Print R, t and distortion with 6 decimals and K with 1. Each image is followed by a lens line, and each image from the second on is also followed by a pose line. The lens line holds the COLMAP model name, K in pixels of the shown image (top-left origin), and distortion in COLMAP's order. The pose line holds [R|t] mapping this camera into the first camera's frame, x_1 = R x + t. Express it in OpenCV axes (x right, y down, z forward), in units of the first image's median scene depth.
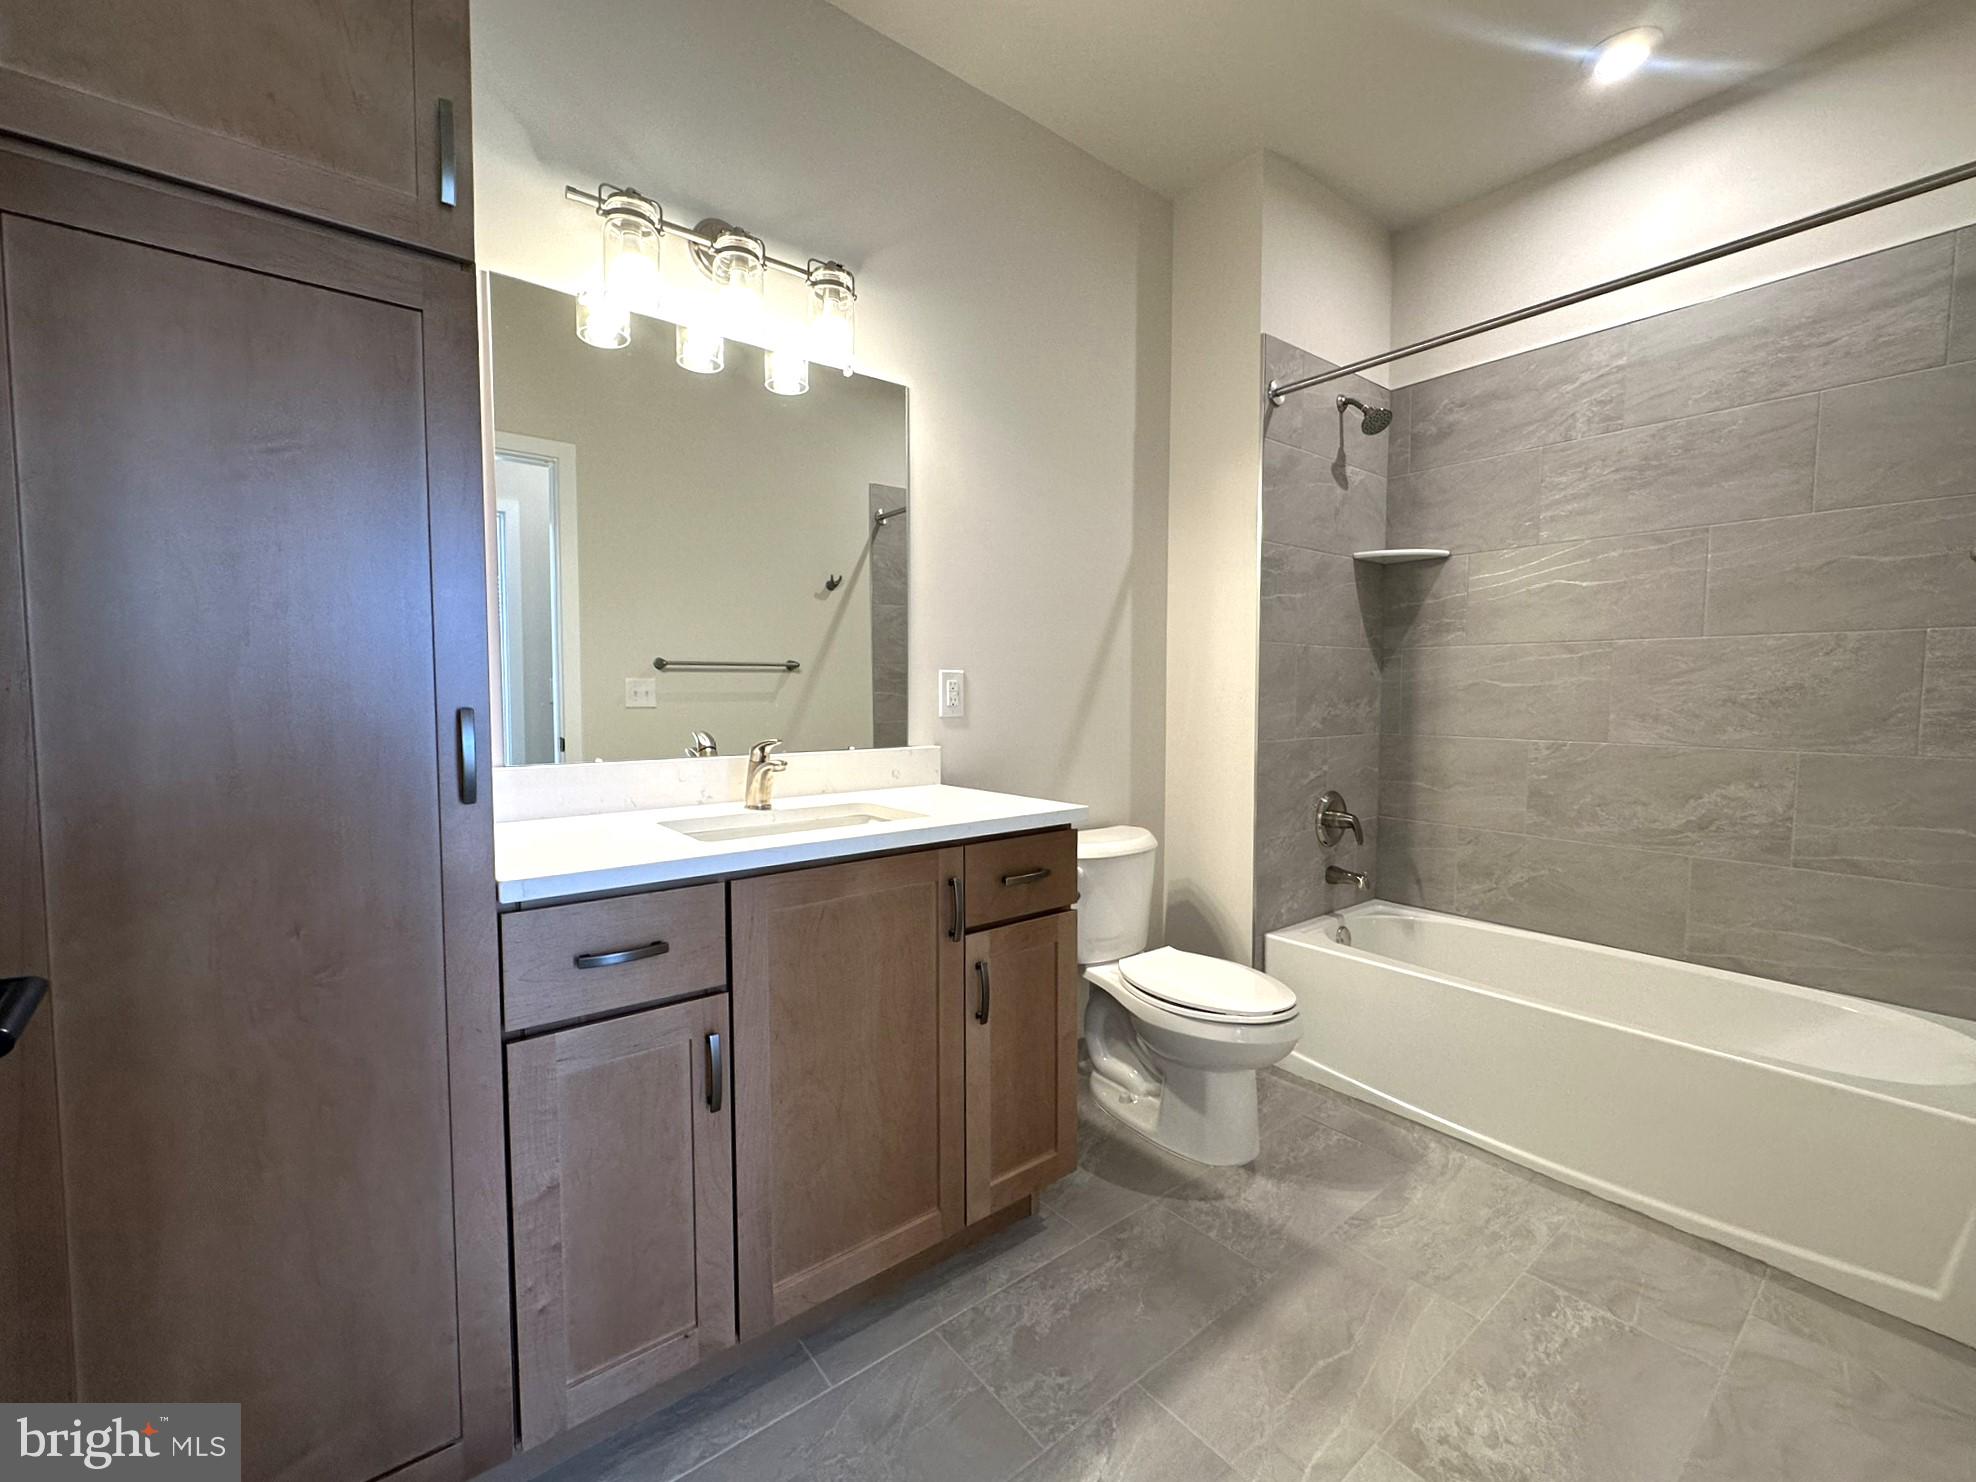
lens RADIAL K [[819.5, 0, 988.0], [0, 819.5, 741.0], [0, 0, 1]] dist [0.010842, 0.000064]
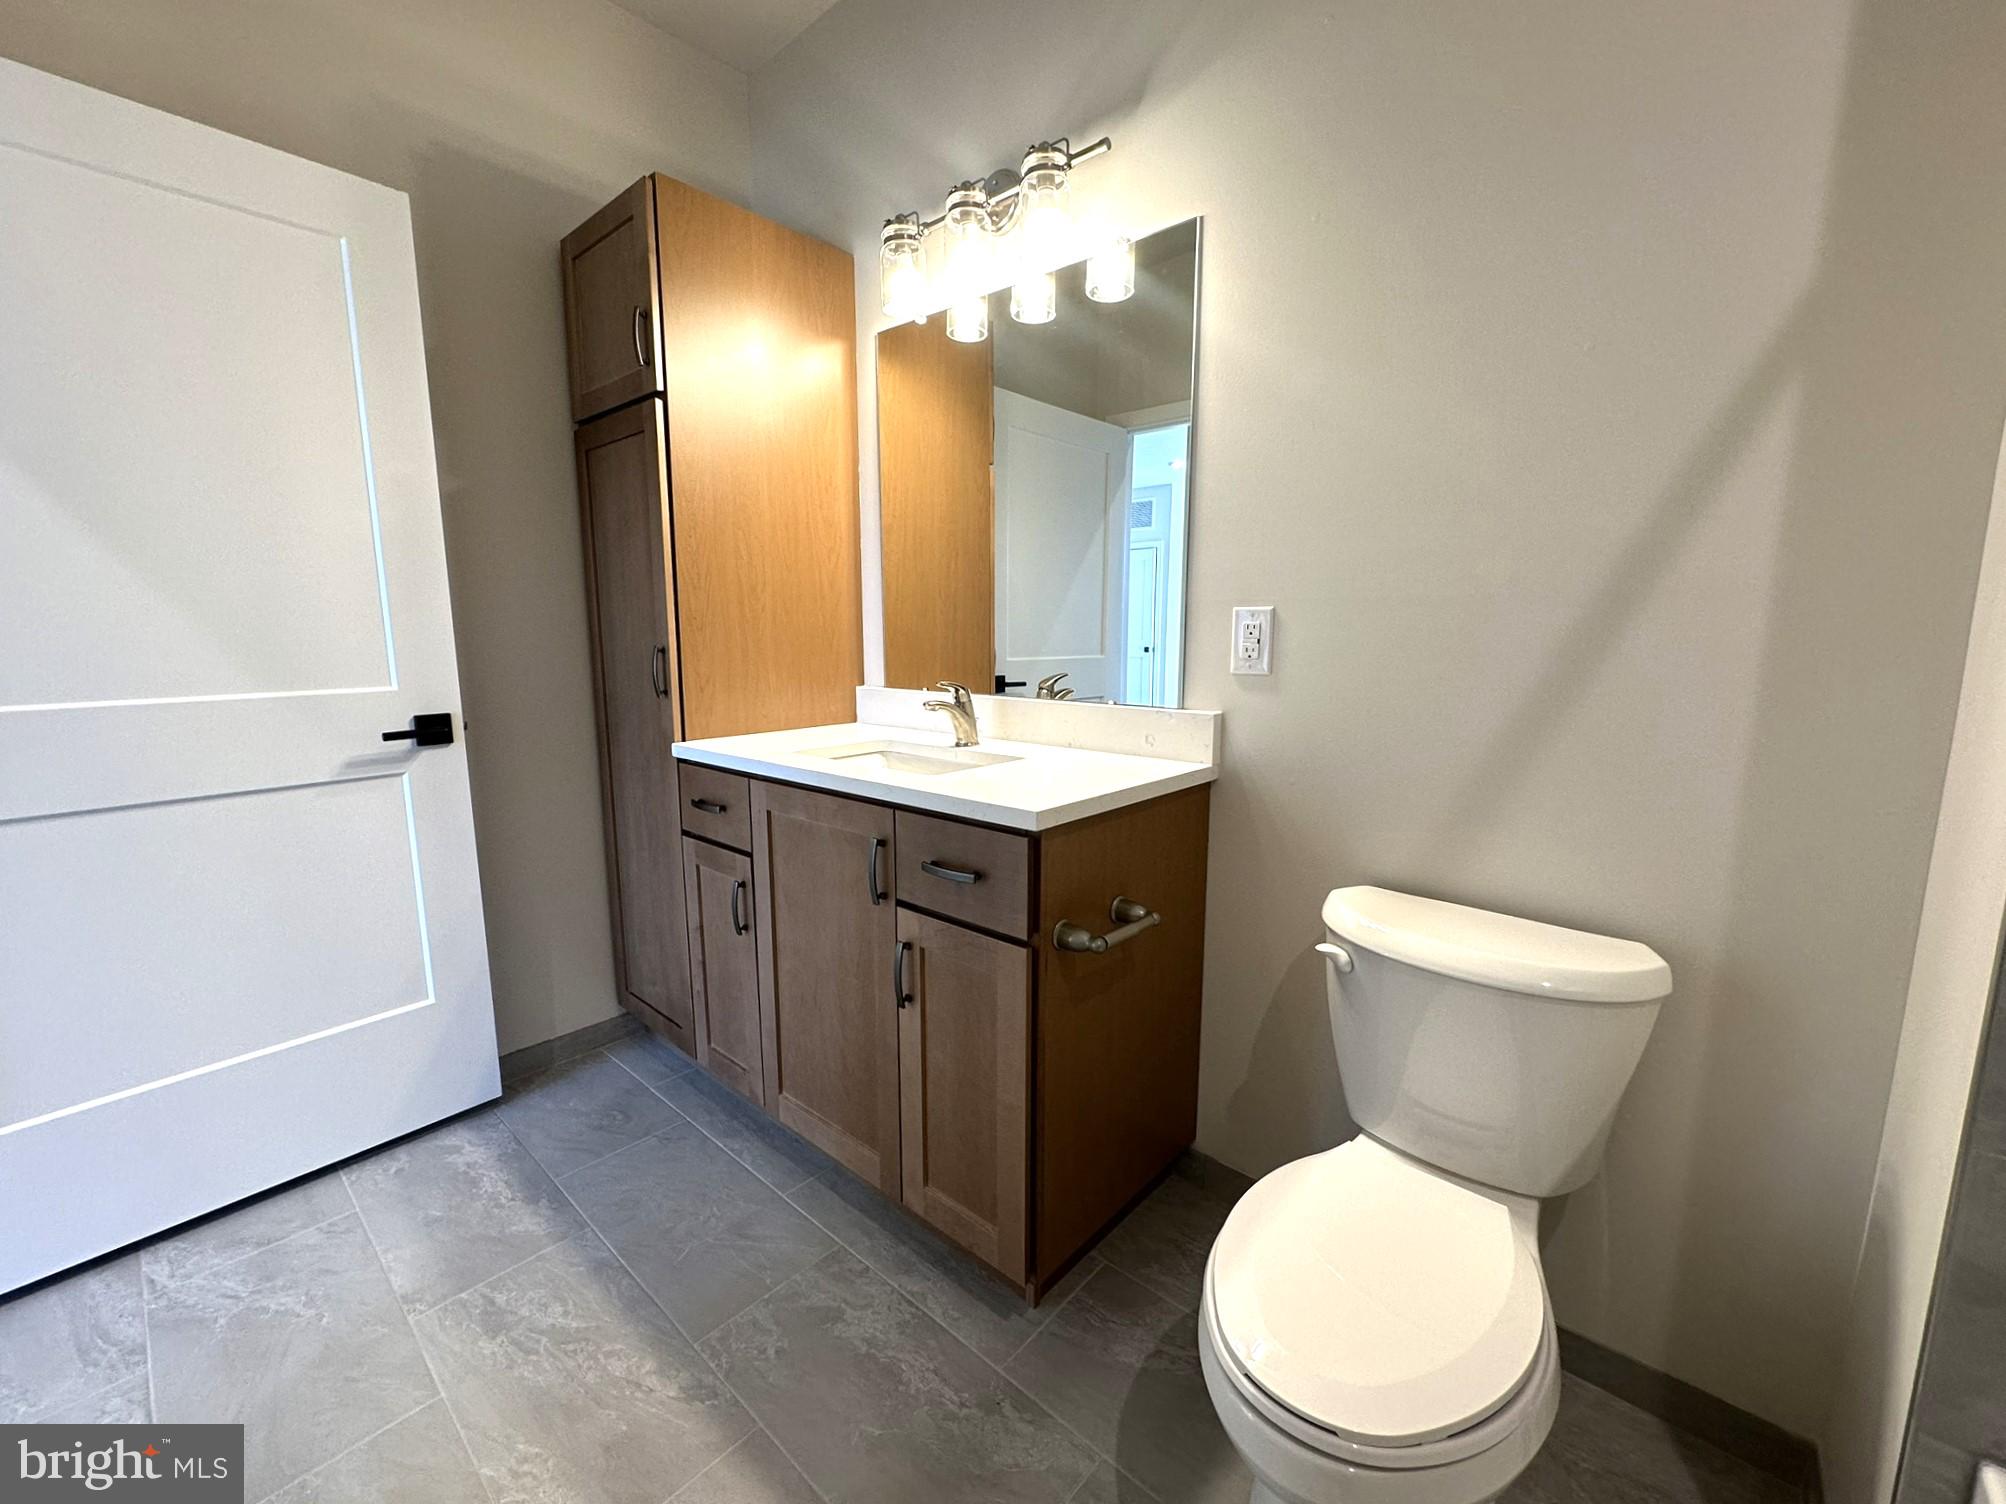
lens RADIAL K [[814.6, 0, 1003.0], [0, 814.6, 752.0], [0, 0, 1]] dist [-0.003363, -0.000322]
pose [[0.178524, 0.154886, -0.971668, 0.836516], [-0.066525, 0.987173, 0.145135, -0.071022], [0.981684, 0.038730, 0.186537, 0.925580]]
